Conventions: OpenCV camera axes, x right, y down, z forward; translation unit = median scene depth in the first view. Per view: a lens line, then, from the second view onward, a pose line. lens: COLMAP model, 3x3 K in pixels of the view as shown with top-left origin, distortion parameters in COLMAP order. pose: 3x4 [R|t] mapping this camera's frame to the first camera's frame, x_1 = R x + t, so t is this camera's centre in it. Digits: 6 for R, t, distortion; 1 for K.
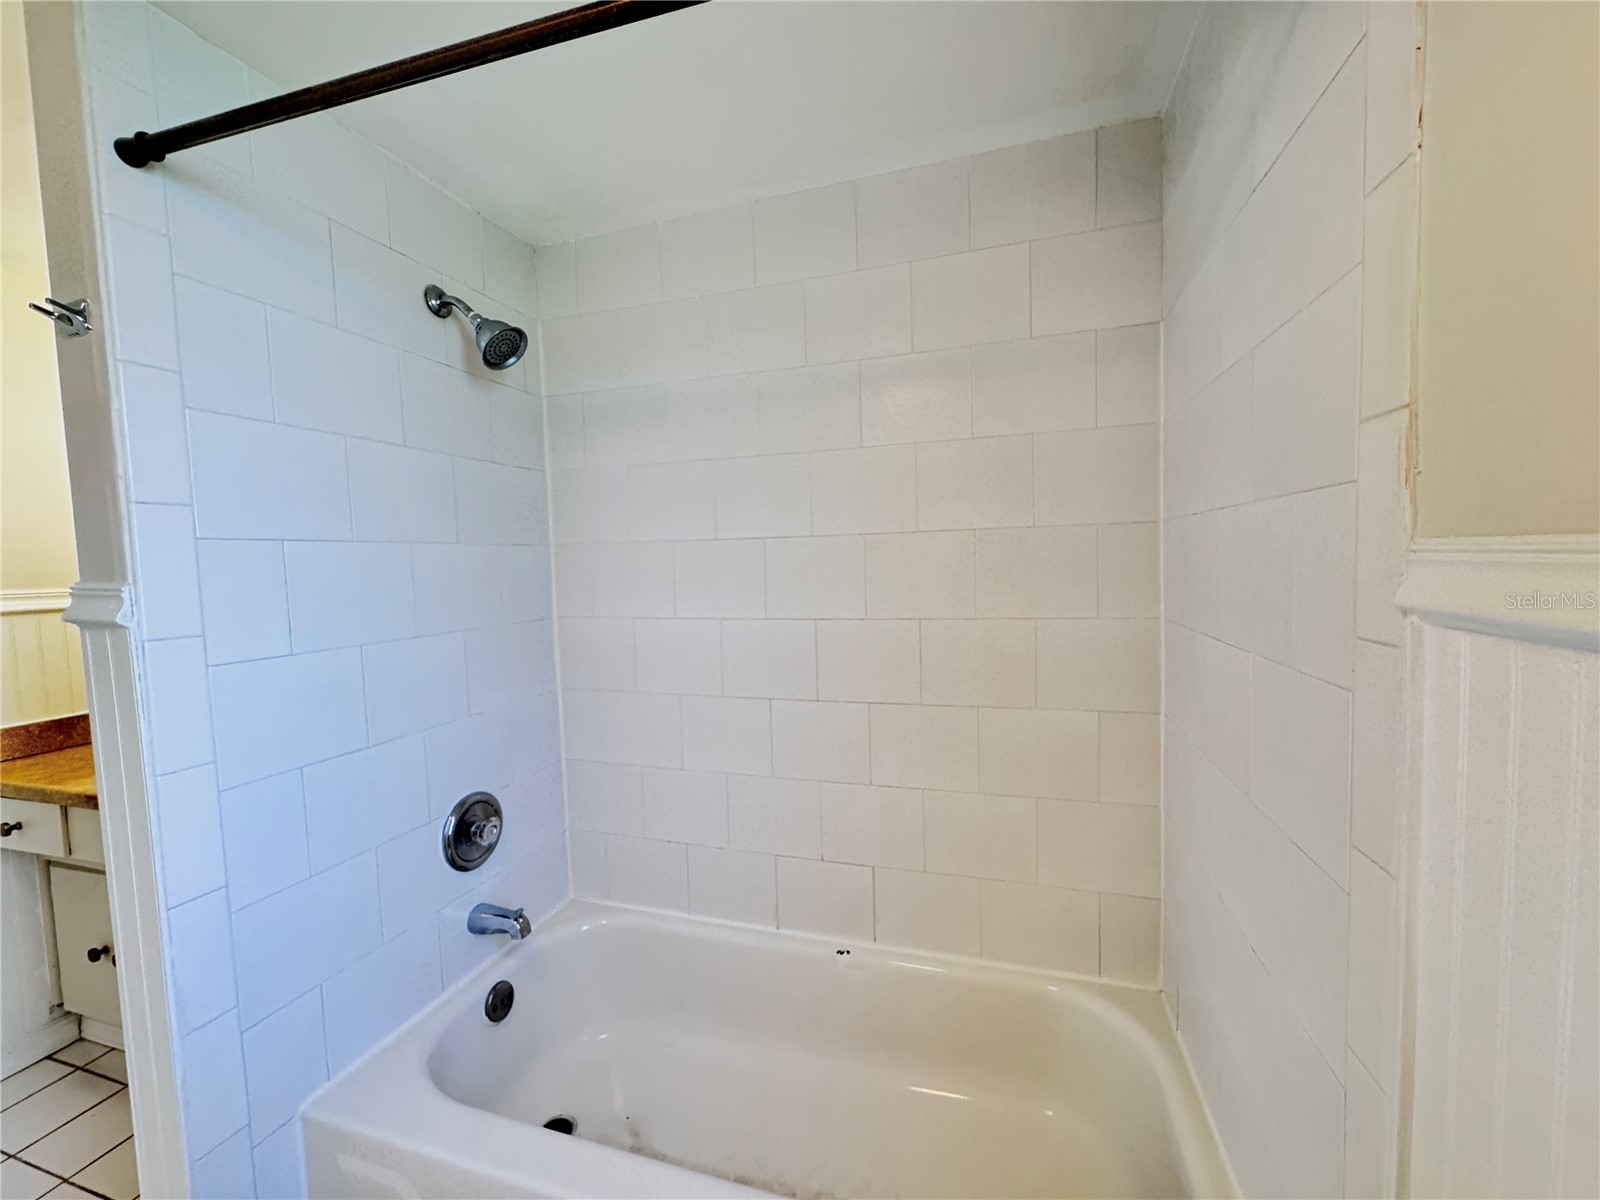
lens RADIAL K [[638.6, 0, 796.4], [0, 638.6, 599.1], [0, 0, 1]] dist [-0.004585, 0.000382]
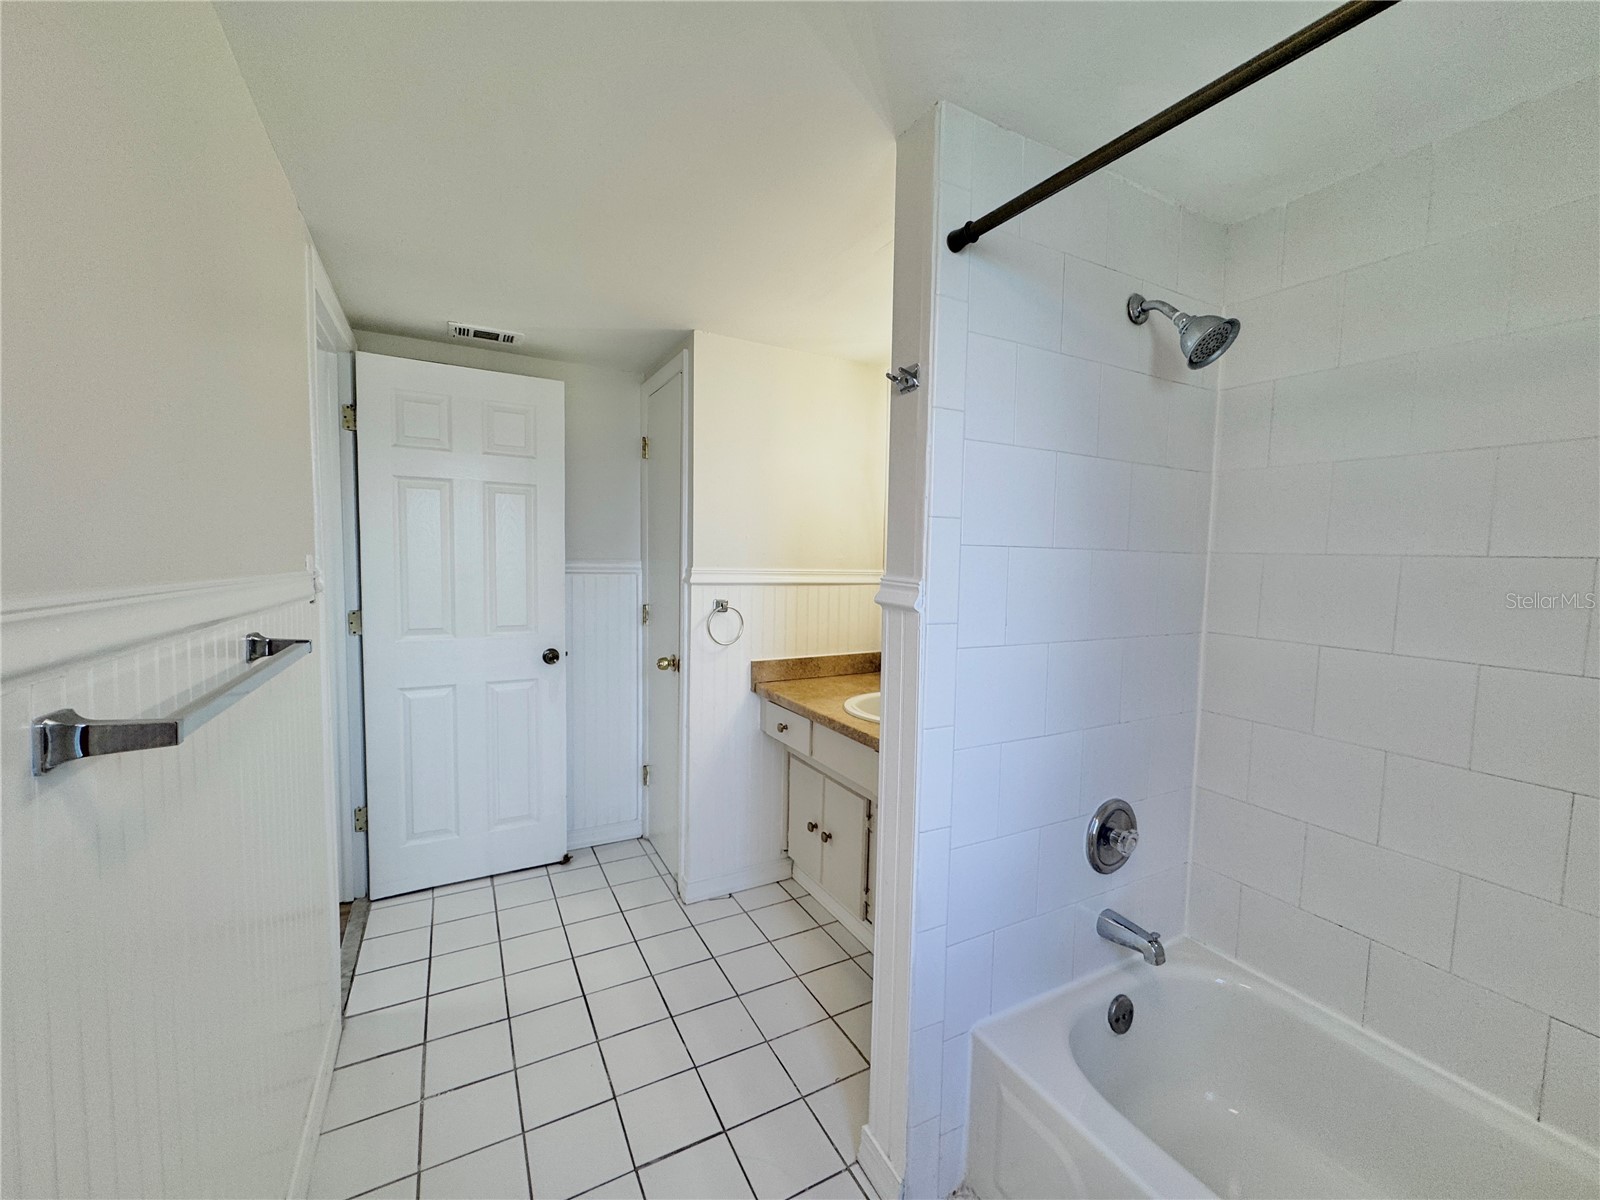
lens RADIAL K [[638.6, 0, 796.4], [0, 638.6, 599.1], [0, 0, 1]] dist [-0.004585, 0.000382]
pose [[0.718402, 0.092477, -0.689454, -0.212518], [-0.083664, 0.995416, 0.046340, -0.014733], [0.690579, 0.024392, 0.722846, -0.081948]]
